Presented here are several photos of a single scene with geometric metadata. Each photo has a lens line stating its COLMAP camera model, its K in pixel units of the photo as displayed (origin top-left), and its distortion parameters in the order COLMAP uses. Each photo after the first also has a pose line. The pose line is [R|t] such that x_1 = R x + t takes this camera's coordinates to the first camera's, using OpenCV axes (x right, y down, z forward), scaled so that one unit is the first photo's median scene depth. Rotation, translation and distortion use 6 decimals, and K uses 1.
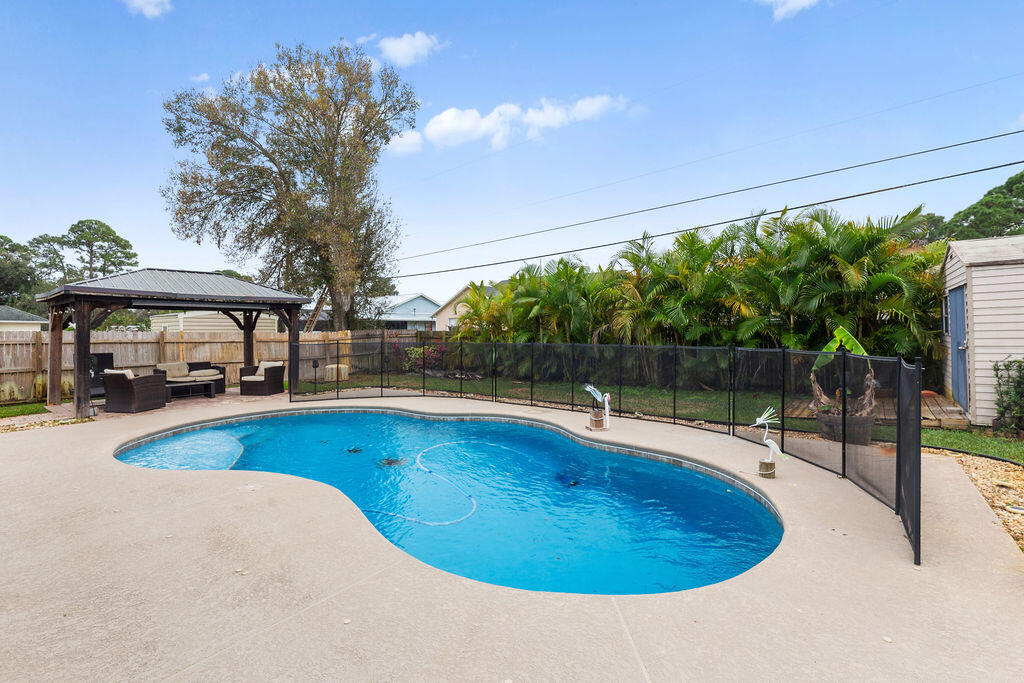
lens RADIAL K [[435.7, 0, 508.0], [0, 435.7, 324.0], [0, 0, 1]] dist [-0.005669, 0.000512]
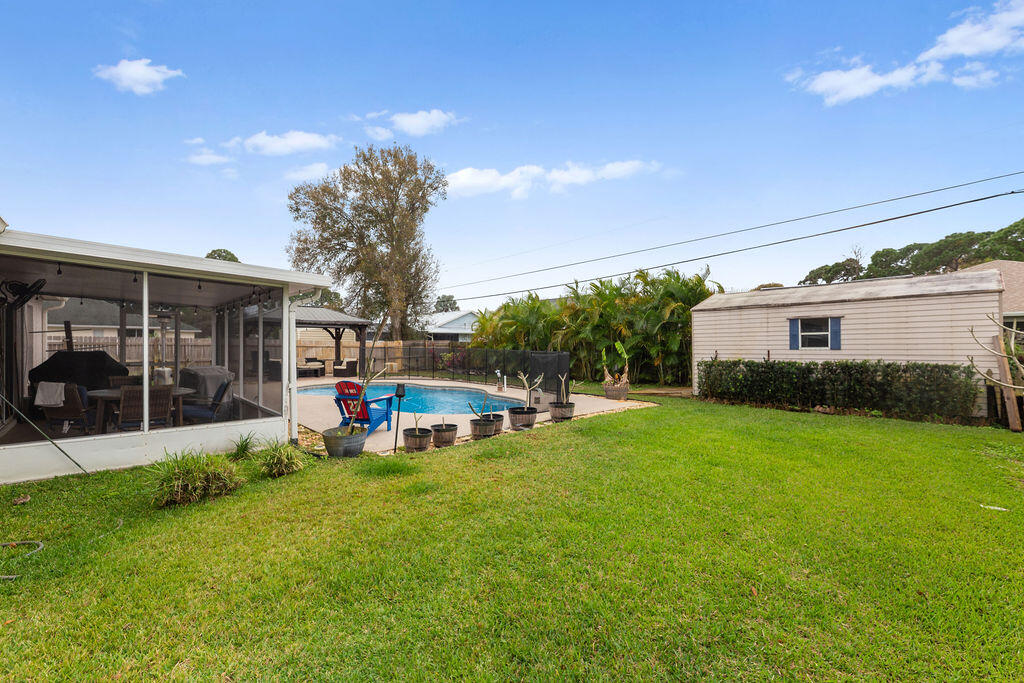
lens RADIAL K [[435.7, 0, 513.3], [0, 435.7, 342.1], [0, 0, 1]] dist [-0.005669, 0.000512]
pose [[0.988153, 0.013174, -0.152907, 0.229955], [-0.010770, 0.999805, 0.016540, -0.007738], [0.153095, -0.014698, 0.988102, -0.388620]]
